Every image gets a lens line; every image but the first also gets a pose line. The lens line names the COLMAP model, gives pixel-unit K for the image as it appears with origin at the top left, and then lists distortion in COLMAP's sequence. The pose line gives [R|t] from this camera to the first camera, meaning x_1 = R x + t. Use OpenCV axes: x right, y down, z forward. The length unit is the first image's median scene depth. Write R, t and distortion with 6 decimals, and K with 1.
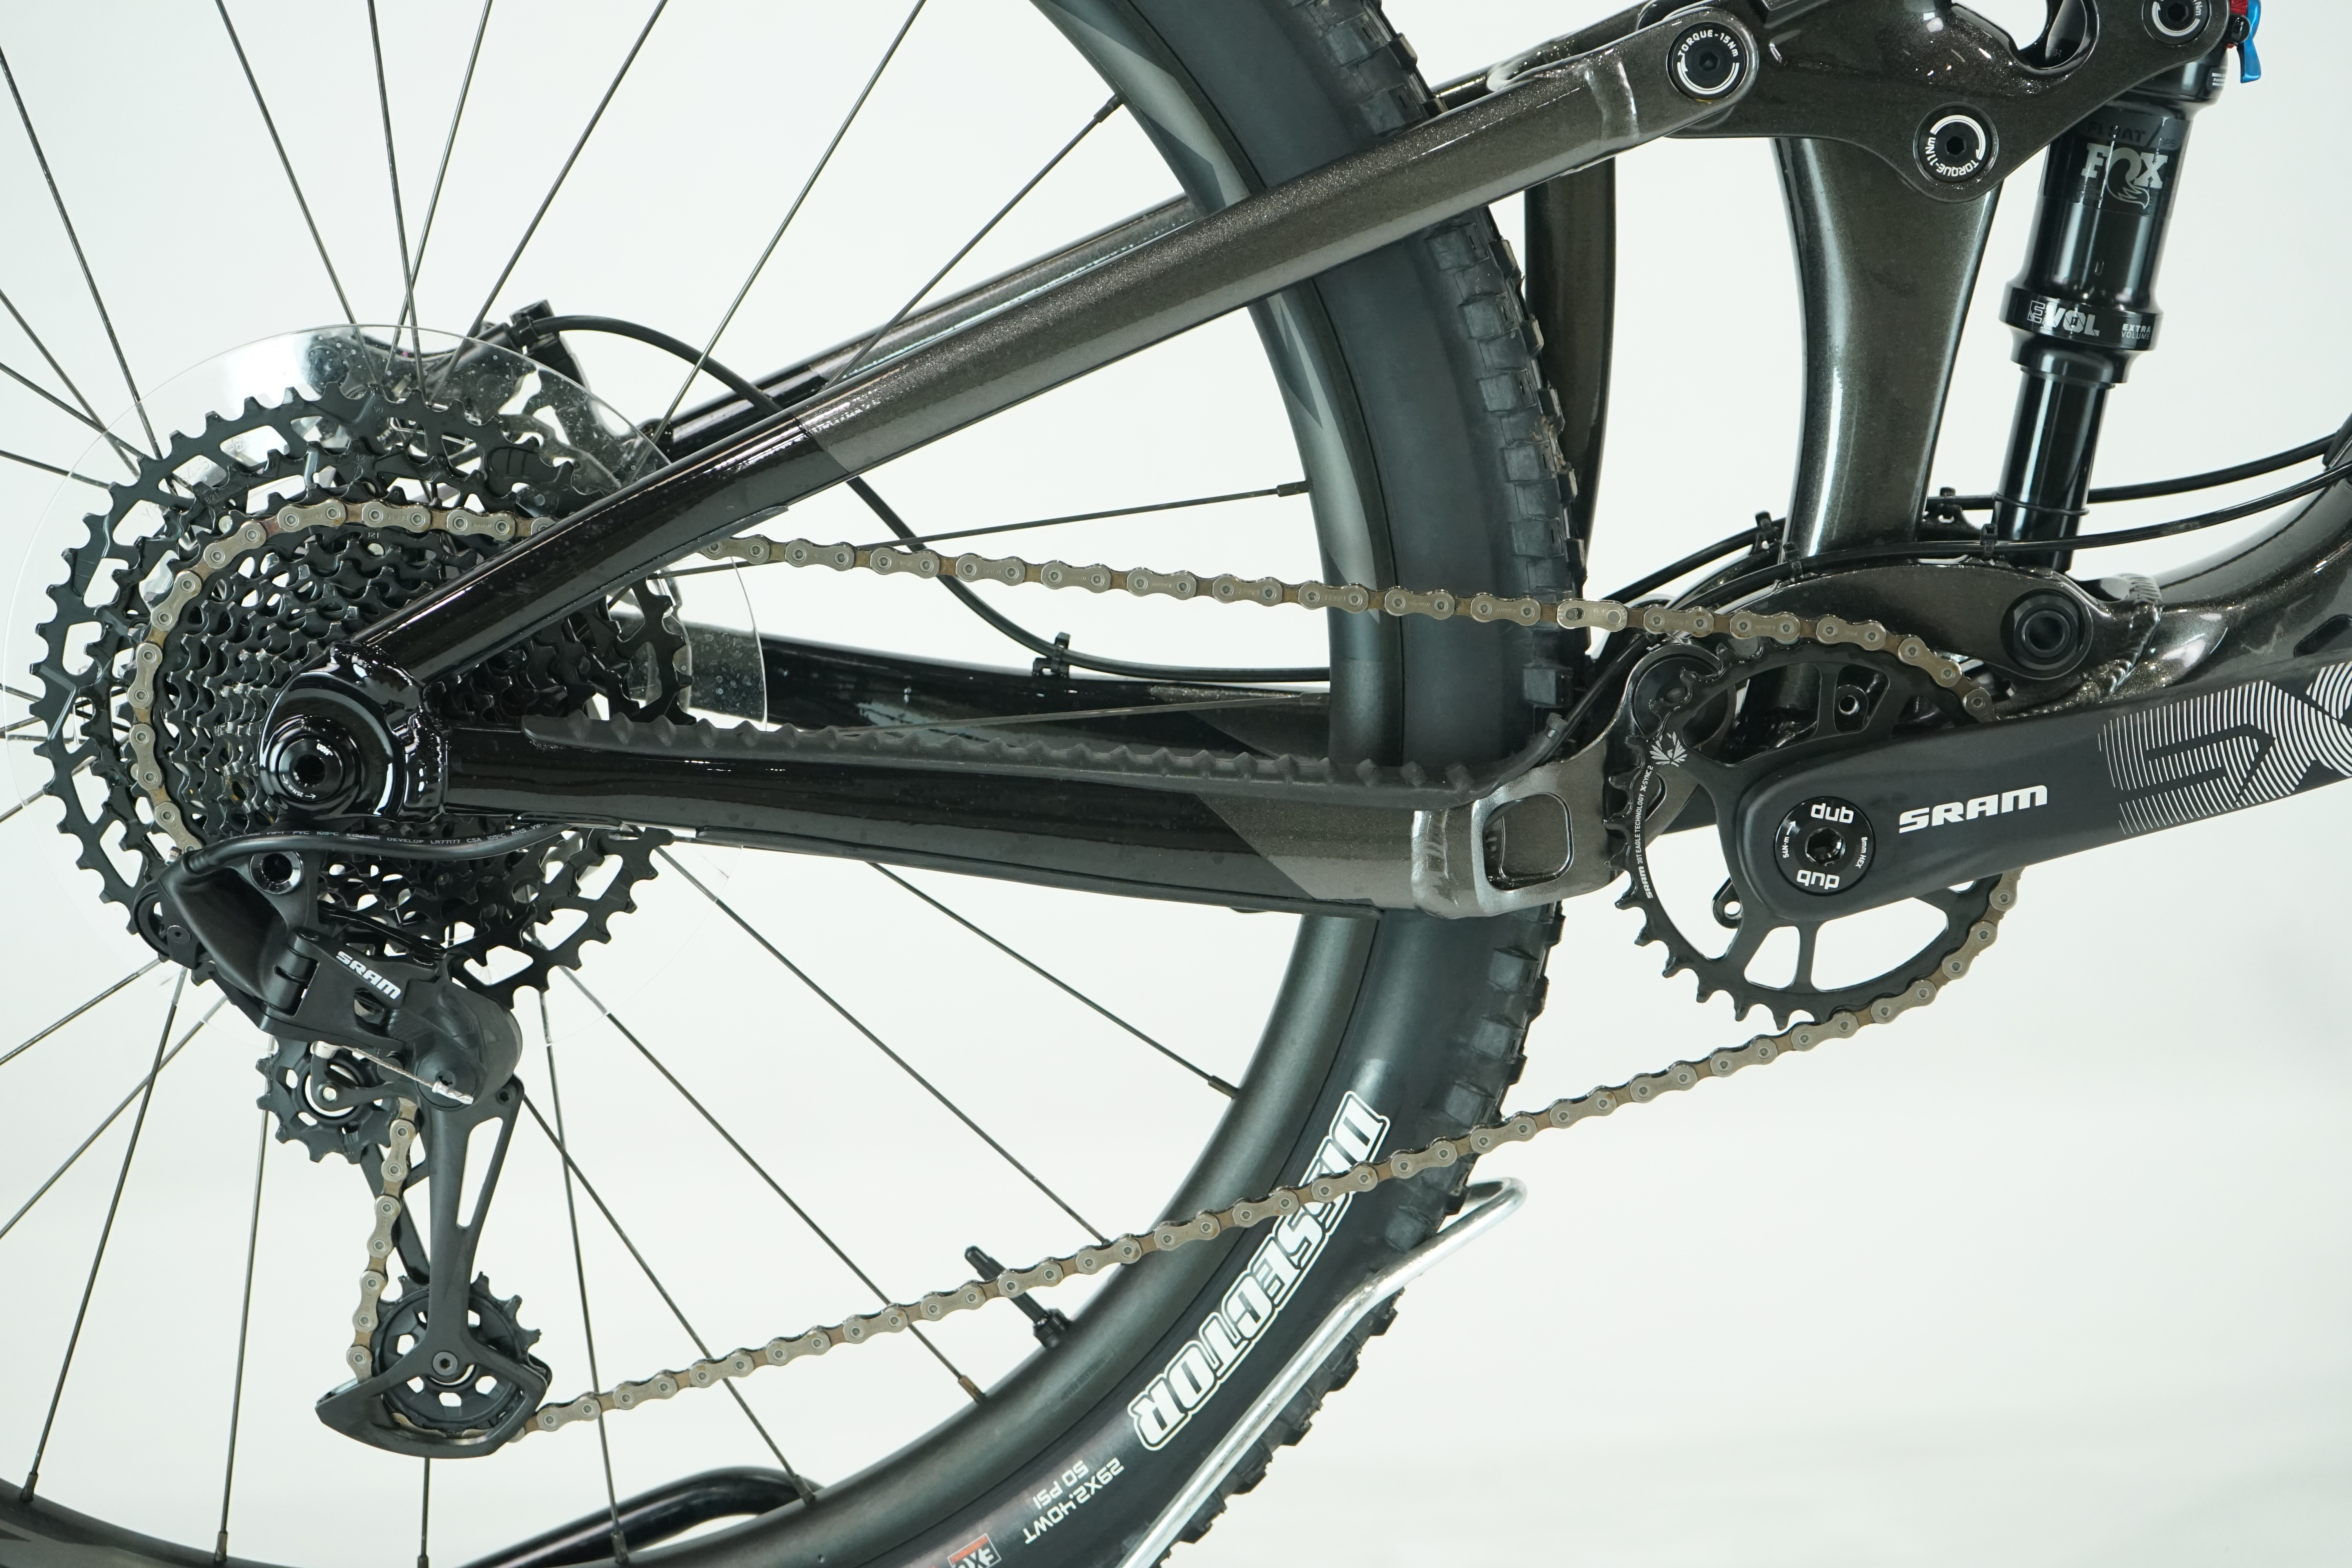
lens RADIAL K [[4085.7, 0, 1182.1], [0, 4085.7, 776.3], [0, 0, 1]] dist [-0.019805, 0.000000]
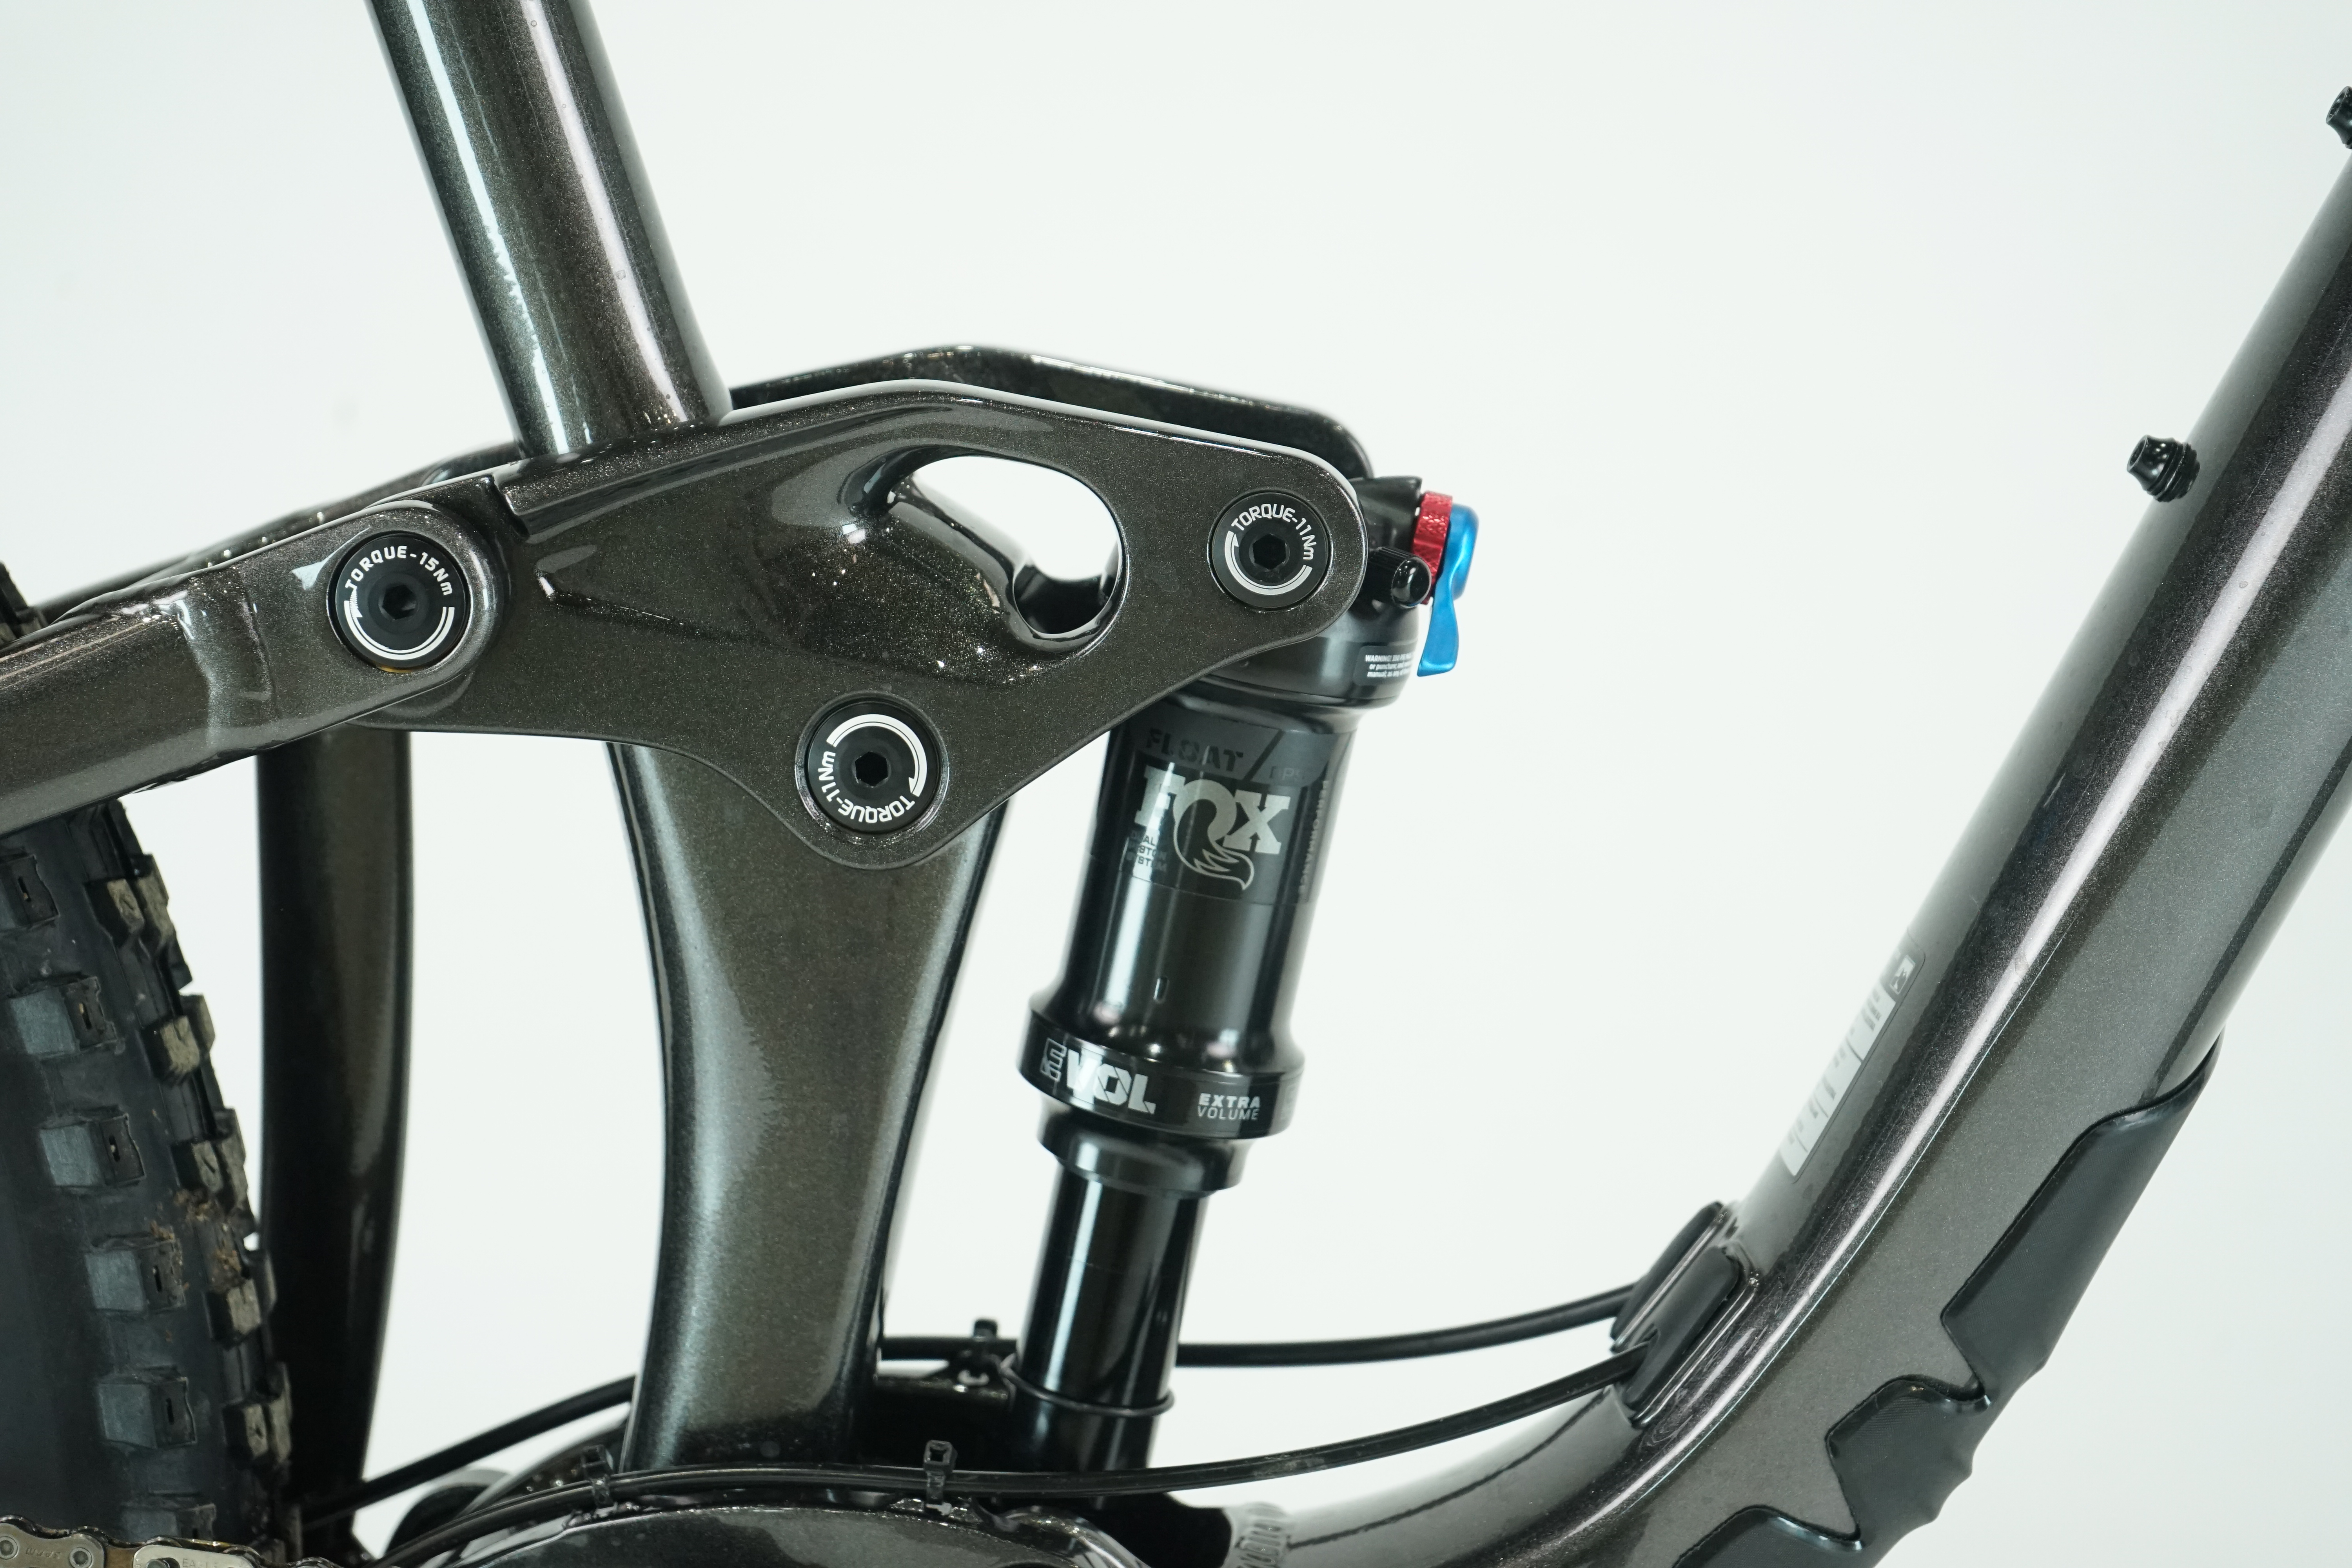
lens RADIAL K [[4716.2, 0, 1178.1], [0, 4716.2, 785.0], [0, 0, 1]] dist [-0.077405, 0.000000]
pose [[0.997546, 0.054006, -0.044549, 0.250597], [-0.056266, 0.997105, -0.051140, -0.118304], [0.041658, 0.053521, 0.997697, 0.356734]]
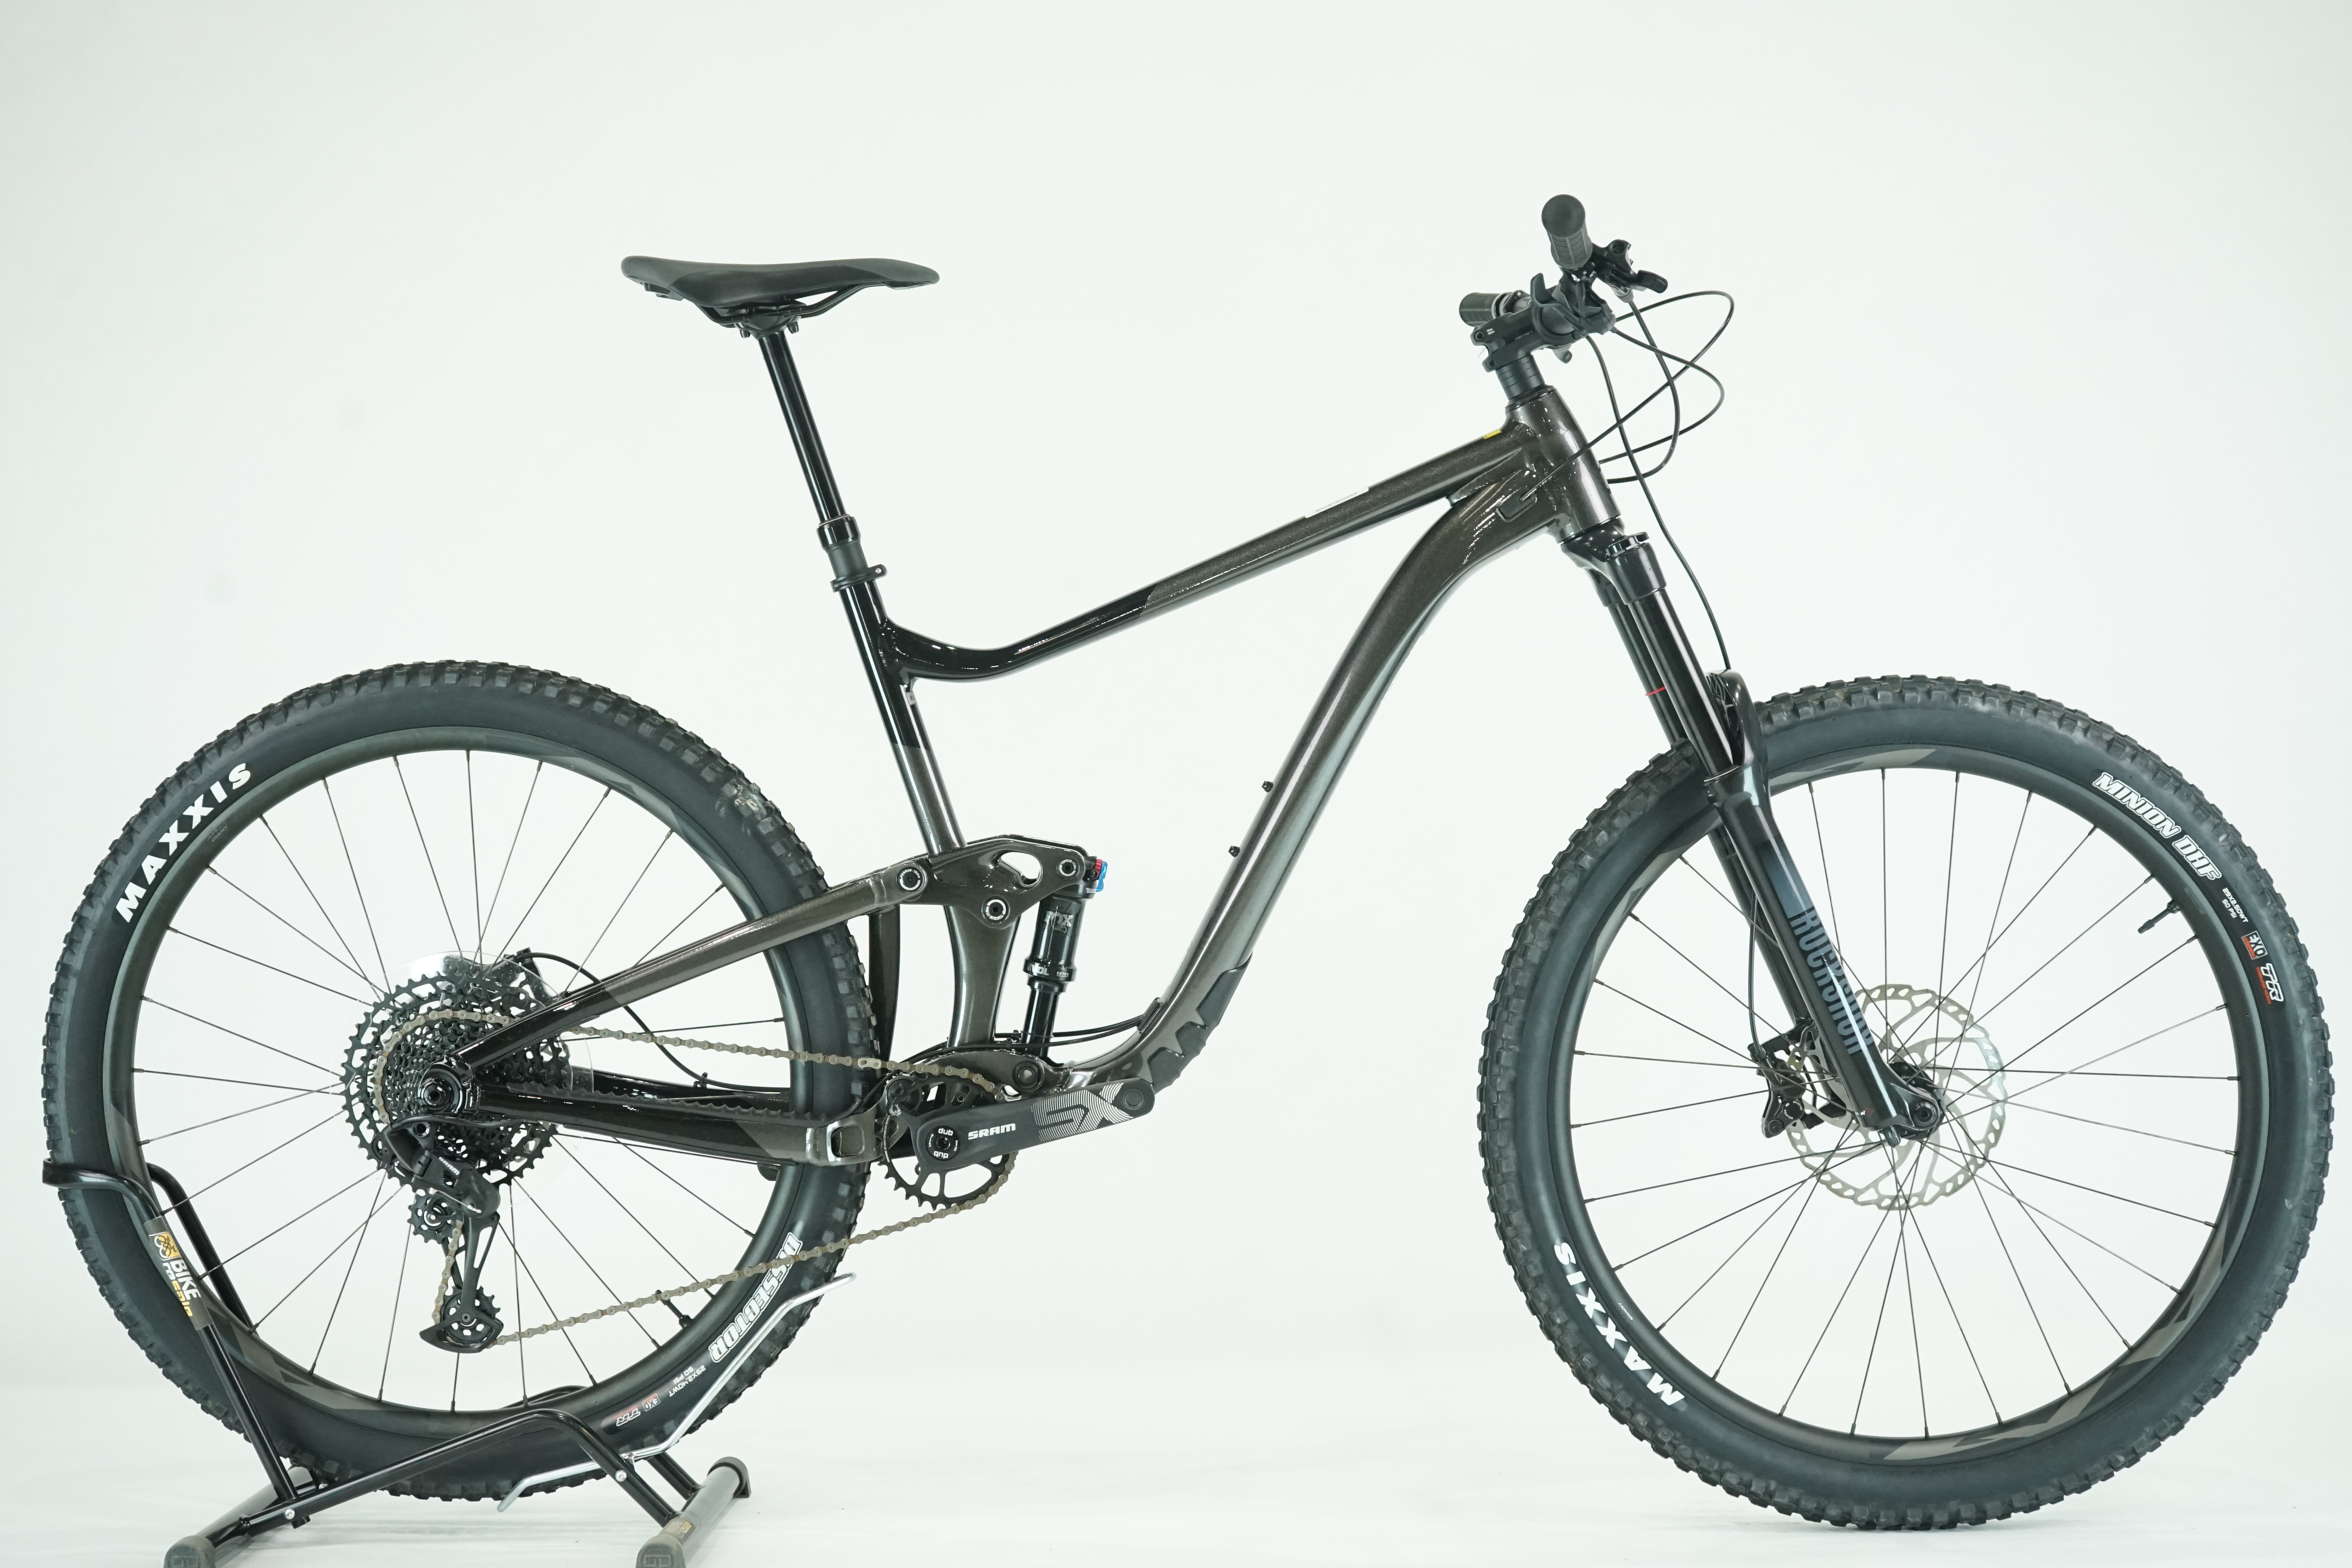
lens RADIAL K [[3773.0, 0, 1179.3], [0, 3773.0, 771.8], [0, 0, 1]] dist [-0.013988, 0.000000]
pose [[0.999185, 0.033937, -0.021838, 0.368458], [-0.037434, 0.981571, -0.187396, 0.251481], [0.015076, 0.188061, 0.982042, -1.679115]]
